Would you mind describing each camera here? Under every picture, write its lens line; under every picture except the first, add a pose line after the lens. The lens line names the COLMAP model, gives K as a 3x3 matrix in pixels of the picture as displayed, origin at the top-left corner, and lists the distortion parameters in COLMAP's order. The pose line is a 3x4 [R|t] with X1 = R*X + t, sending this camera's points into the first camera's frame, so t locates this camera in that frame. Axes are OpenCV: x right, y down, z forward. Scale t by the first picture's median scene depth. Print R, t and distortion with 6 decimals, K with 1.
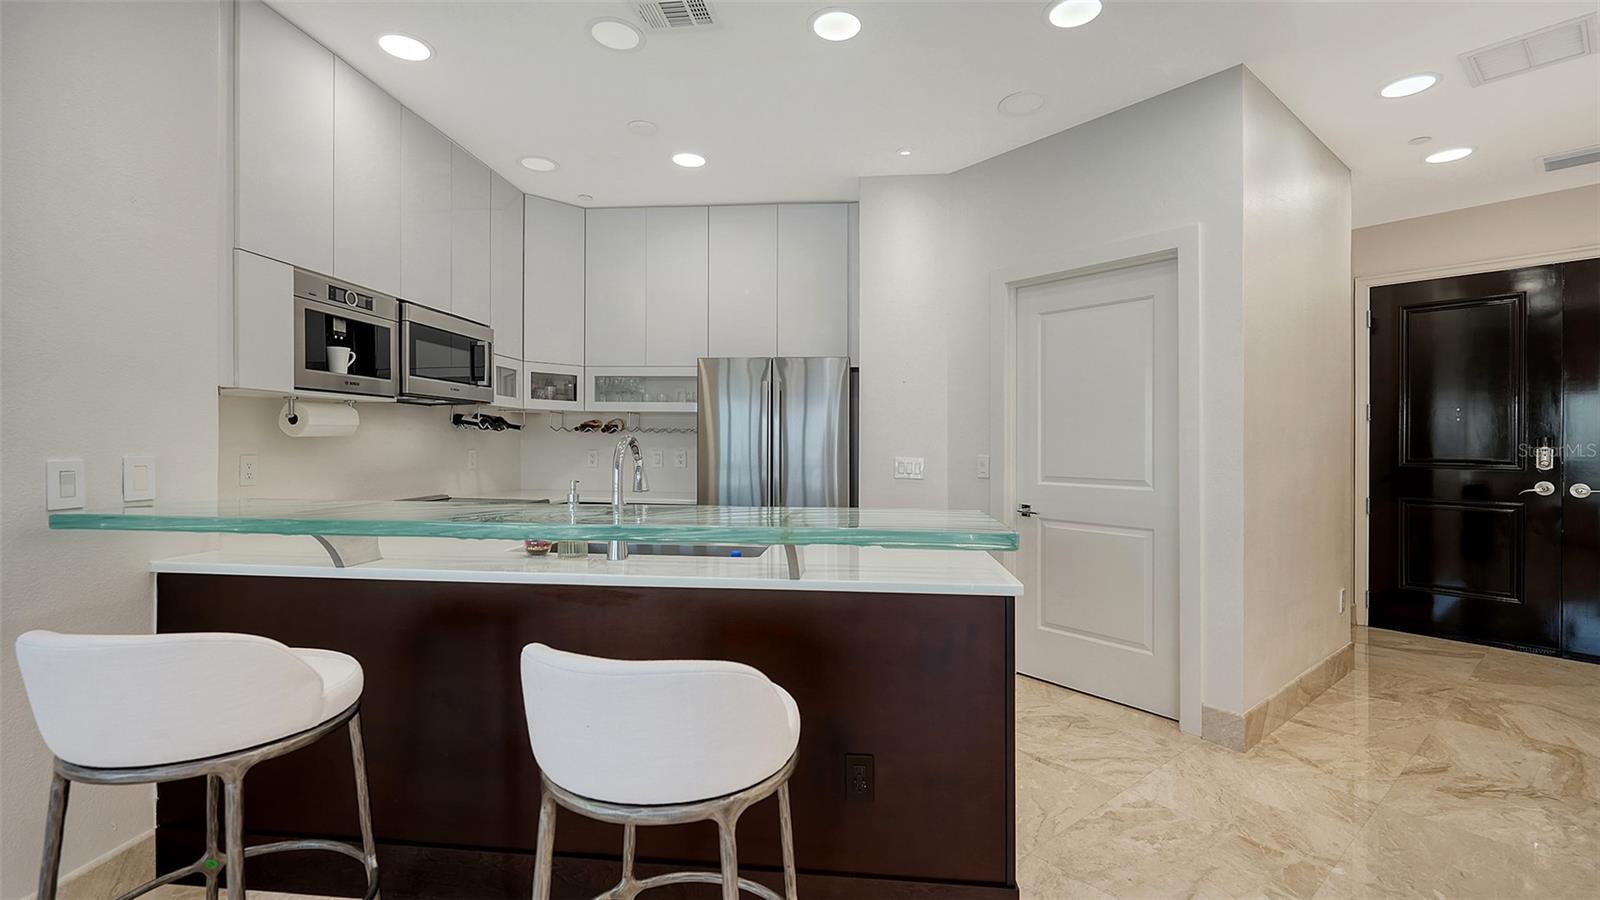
lens RADIAL K [[705.2, 0, 800.0], [0, 705.2, 450.0], [0, 0, 1]] dist [-0.002408, 0.001239]
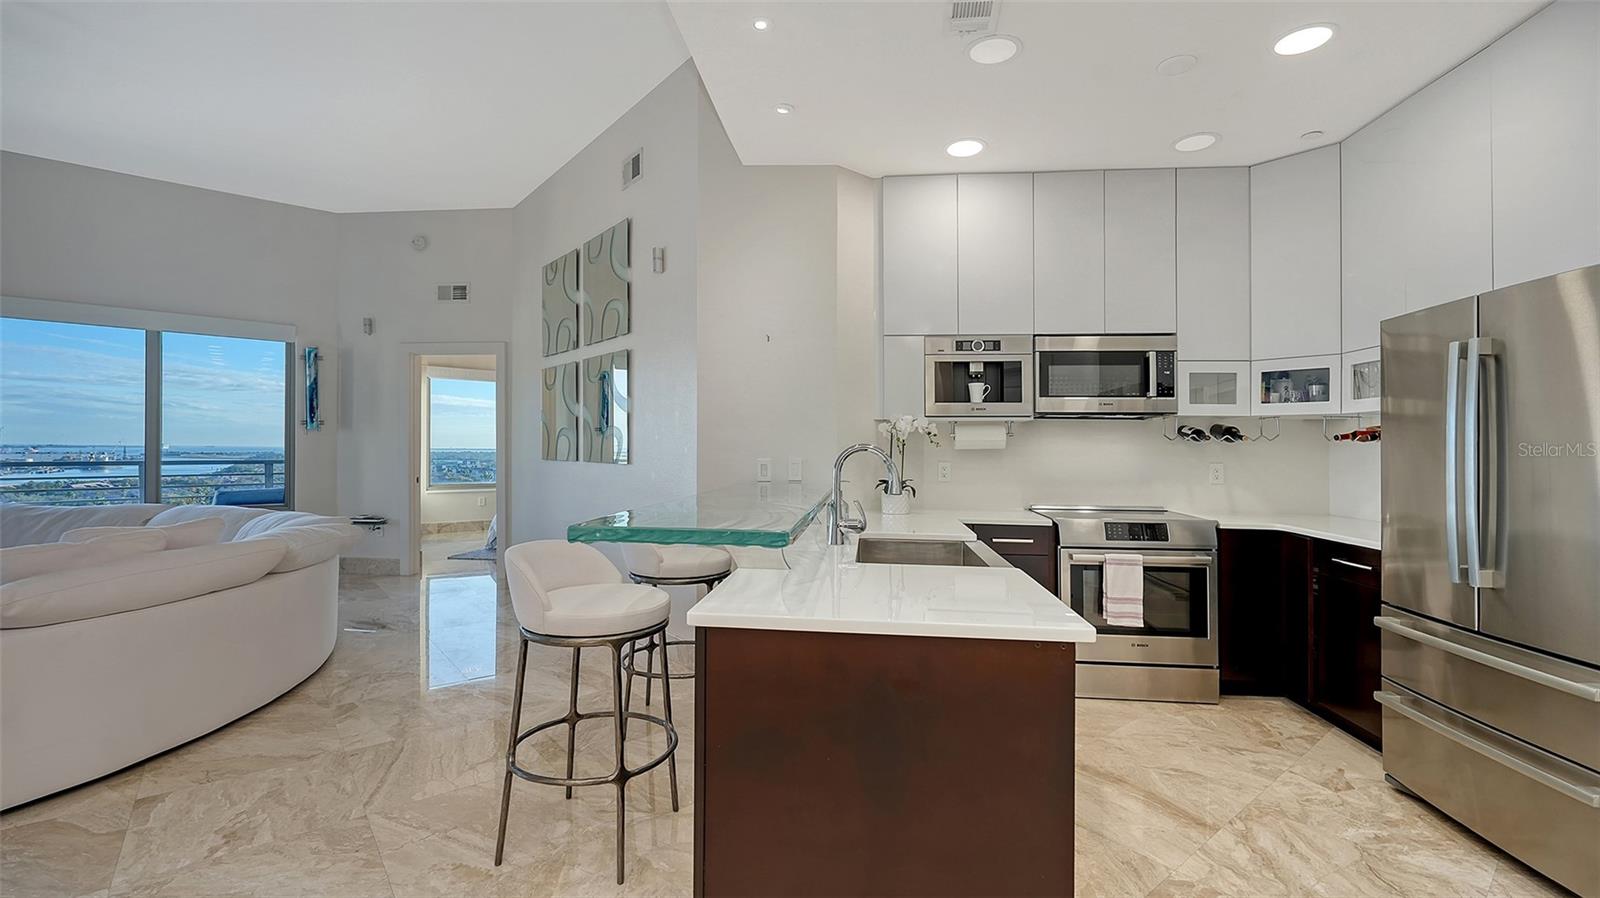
lens RADIAL K [[705.2, 0, 800.0], [0, 705.2, 449.0], [0, 0, 1]] dist [-0.002408, 0.001239]
pose [[0.024193, -0.007837, -0.999677, 0.605869], [-0.012014, 0.999895, -0.008129, -0.005769], [0.999635, 0.012207, 0.024097, 0.569934]]
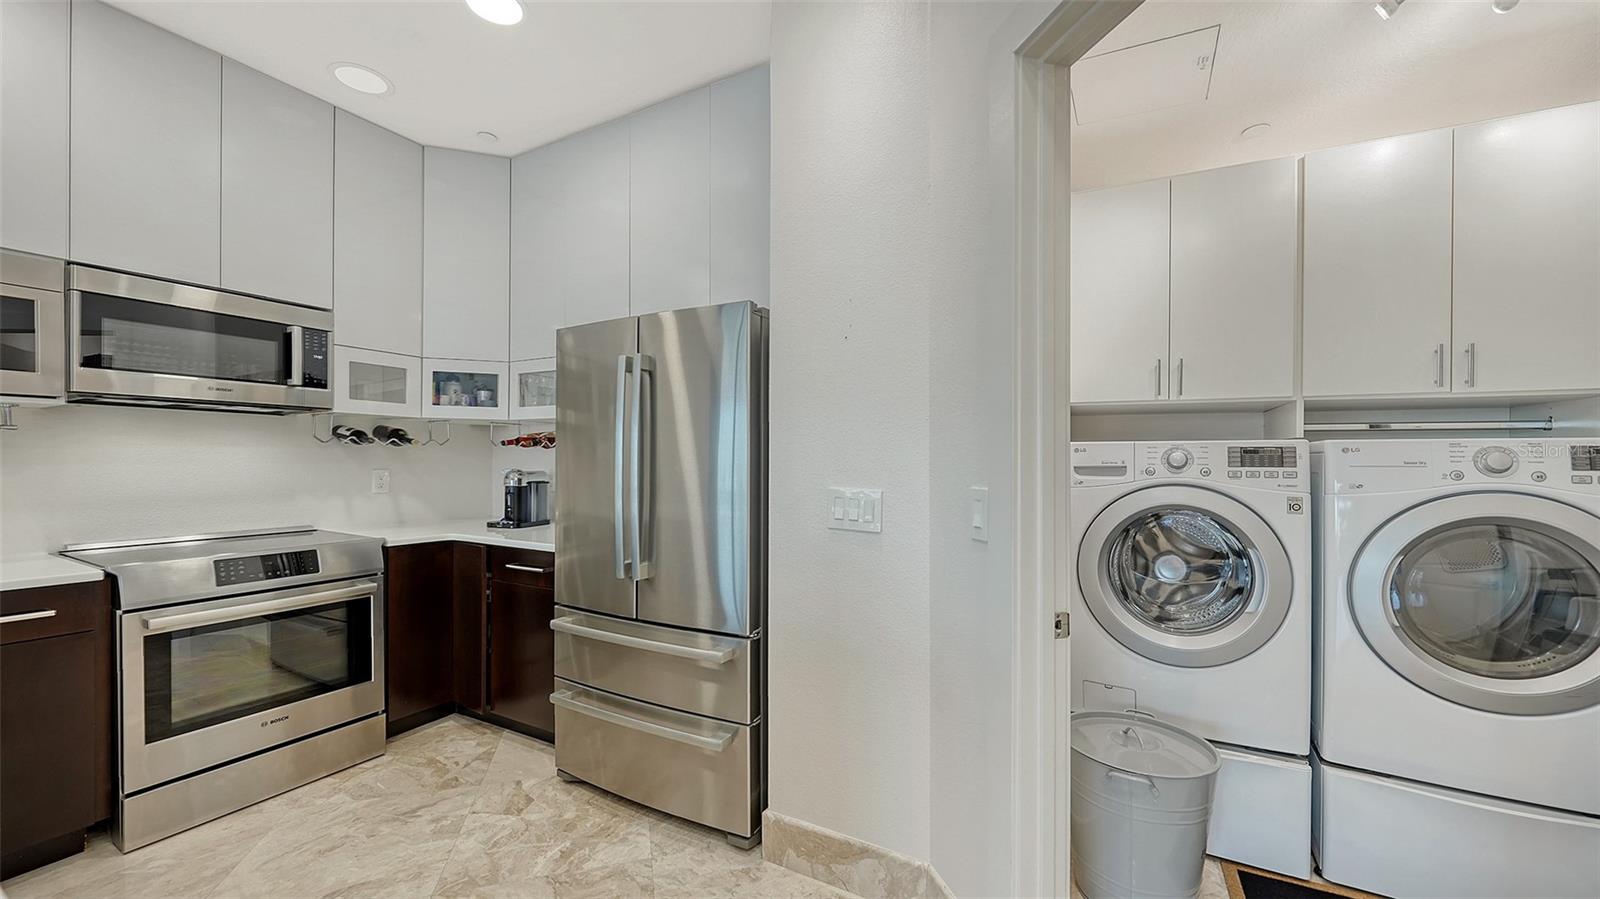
lens RADIAL K [[592.8, 0, 800.0], [0, 592.8, 449.5], [0, 0, 1]] dist [-0.011378, -0.000114]
pose [[0.929850, -0.008263, -0.367847, 0.328587], [0.000349, 0.999767, -0.021574, -0.010968], [0.367939, 0.019932, 0.929636, 0.720174]]
